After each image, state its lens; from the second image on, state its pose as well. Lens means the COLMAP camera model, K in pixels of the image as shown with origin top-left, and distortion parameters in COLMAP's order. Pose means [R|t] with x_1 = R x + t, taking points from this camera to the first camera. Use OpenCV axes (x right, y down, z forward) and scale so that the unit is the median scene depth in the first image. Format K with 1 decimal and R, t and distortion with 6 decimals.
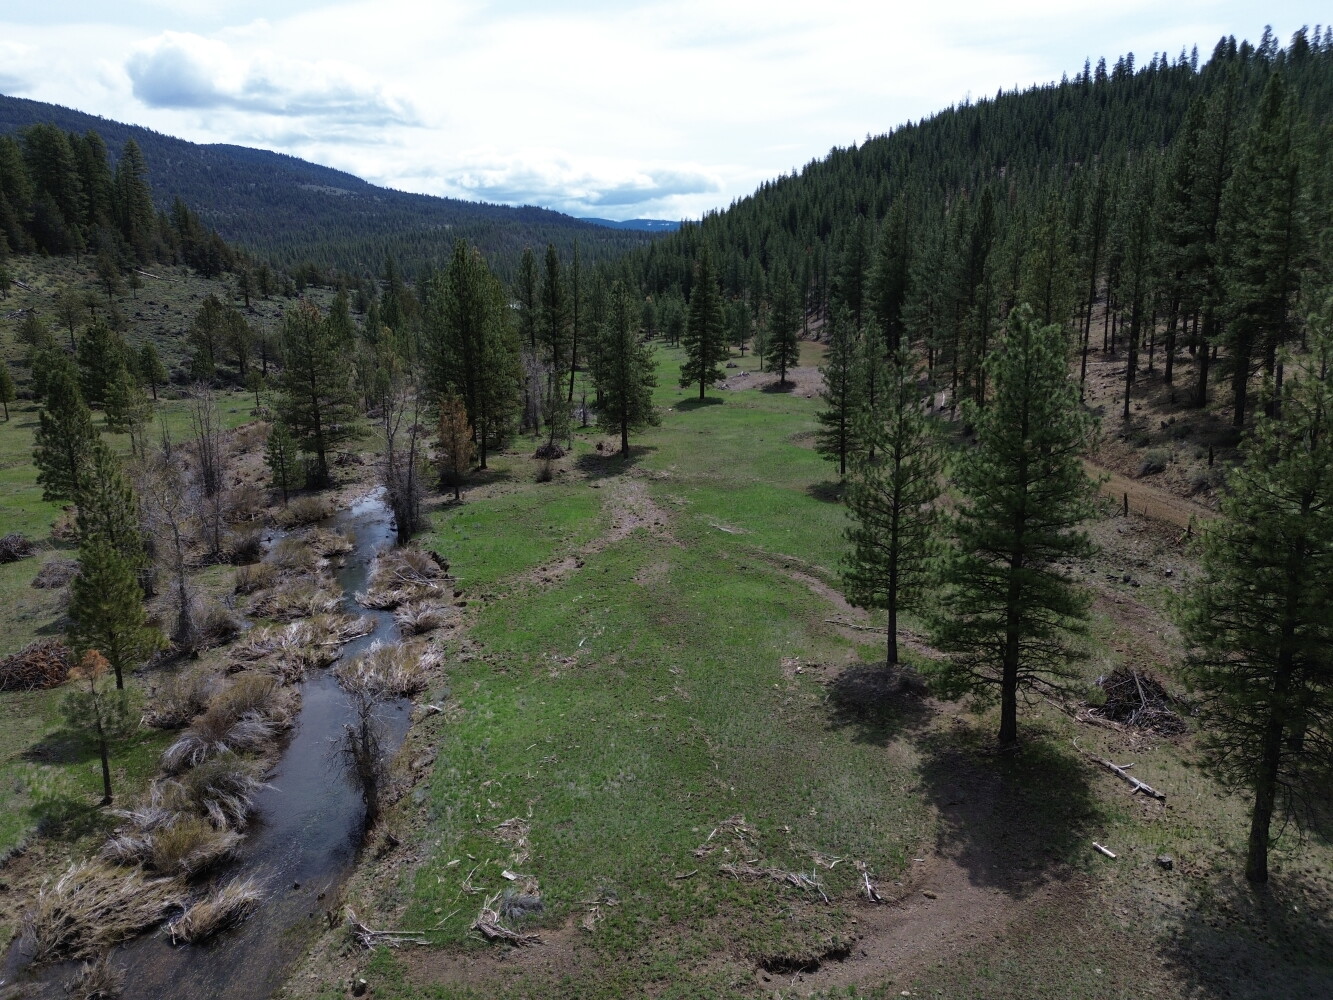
lens RADIAL K [[962.4, 0, 666.4], [0, 962.4, 508.0], [0, 0, 1]] dist [0.056194, -0.045781]
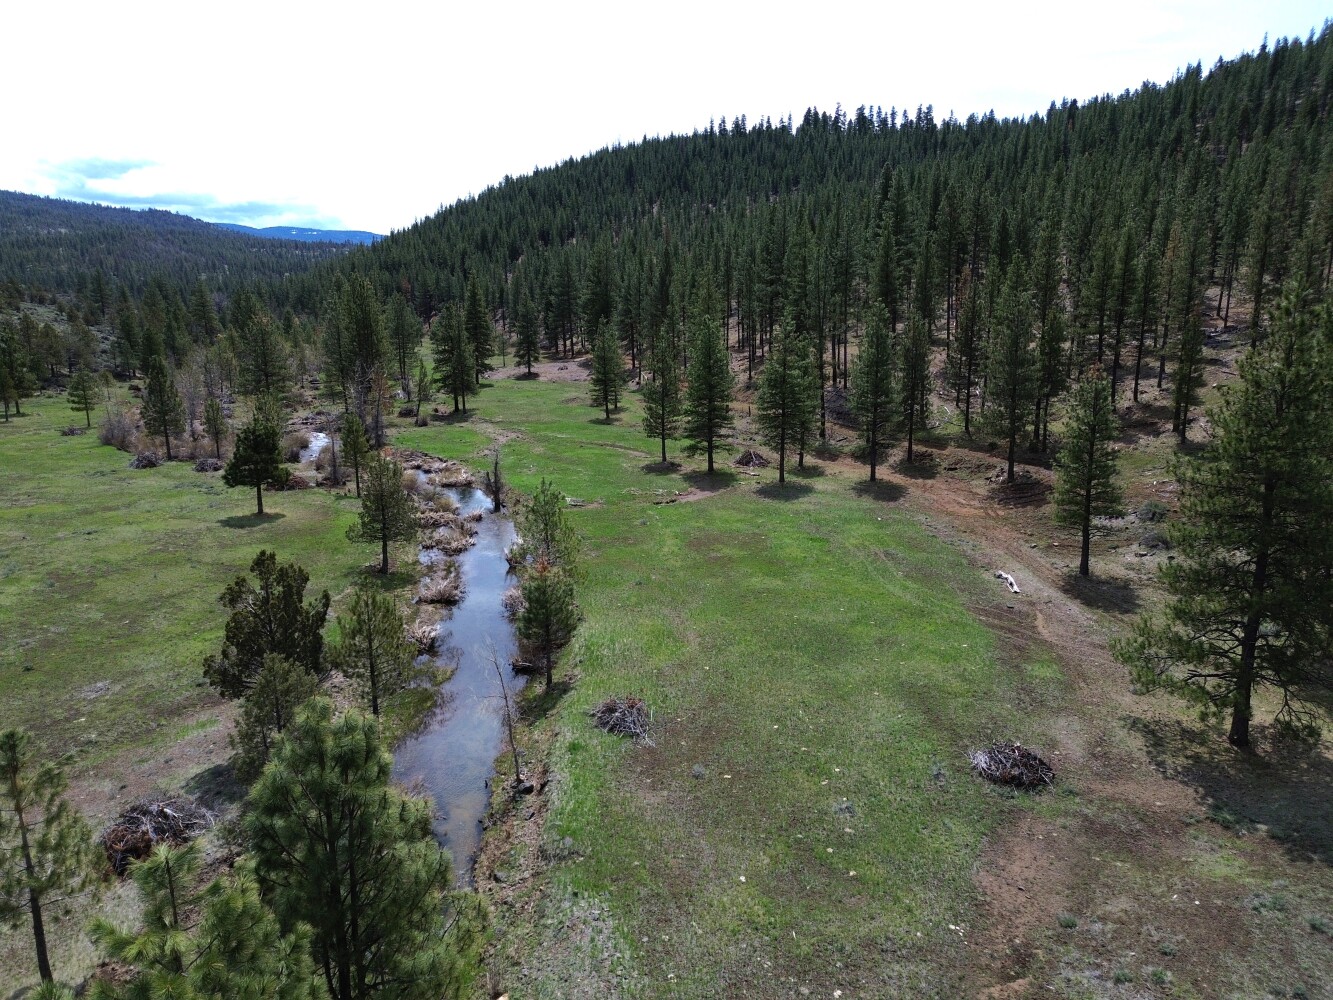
lens RADIAL K [[962.4, 0, 666.4], [0, 962.4, 508.0], [0, 0, 1]] dist [0.056194, -0.045781]
pose [[0.943312, -0.068483, 0.324766, -0.054740], [0.072717, 0.997352, -0.000901, 0.027121], [-0.323844, 0.024466, 0.945794, -0.128282]]
